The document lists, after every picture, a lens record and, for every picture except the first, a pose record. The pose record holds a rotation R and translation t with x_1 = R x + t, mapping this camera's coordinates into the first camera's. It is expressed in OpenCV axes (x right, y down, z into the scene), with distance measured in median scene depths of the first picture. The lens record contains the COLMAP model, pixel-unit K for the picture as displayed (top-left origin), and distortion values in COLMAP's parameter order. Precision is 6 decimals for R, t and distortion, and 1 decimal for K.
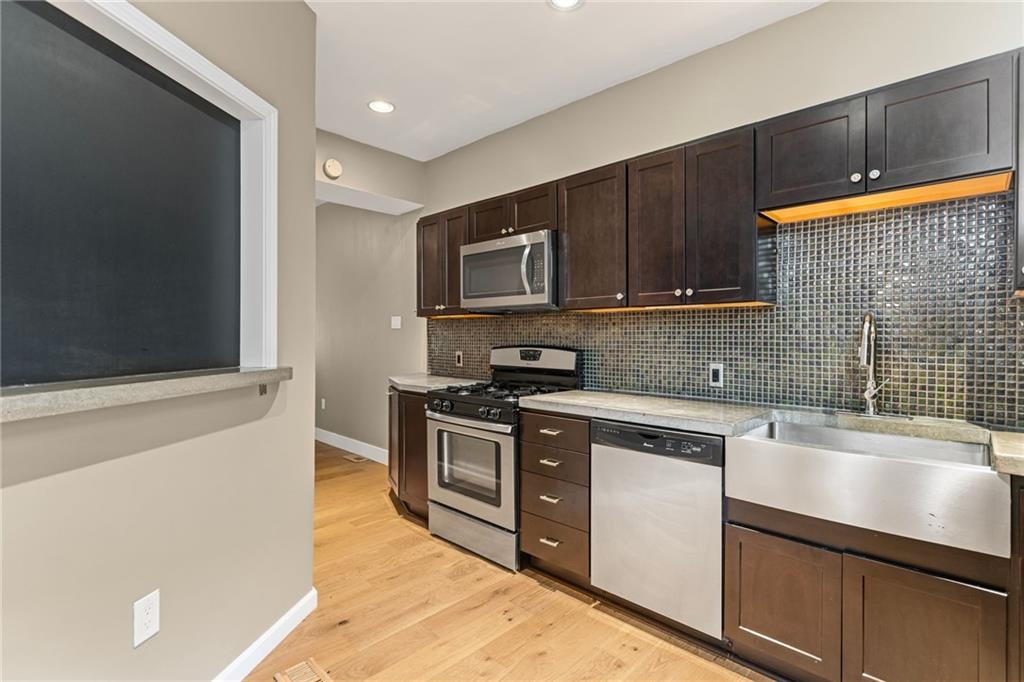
lens RADIAL K [[478.7, 0, 511.8], [0, 478.7, 337.8], [0, 0, 1]] dist [-0.005690, 0.000739]
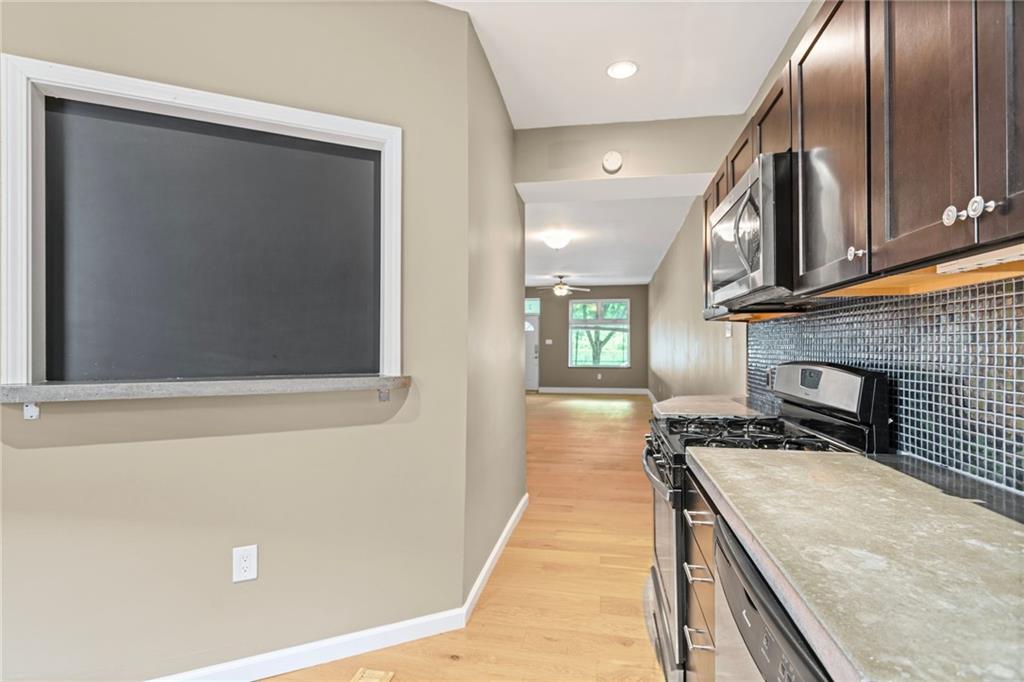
lens RADIAL K [[478.7, 0, 515.7], [0, 478.7, 345.1], [0, 0, 1]] dist [-0.005690, 0.000739]
pose [[0.559545, -0.002250, -0.828797, 0.377032], [-0.001862, 0.999990, -0.003972, -0.000824], [0.828798, 0.003765, 0.559536, 0.461193]]
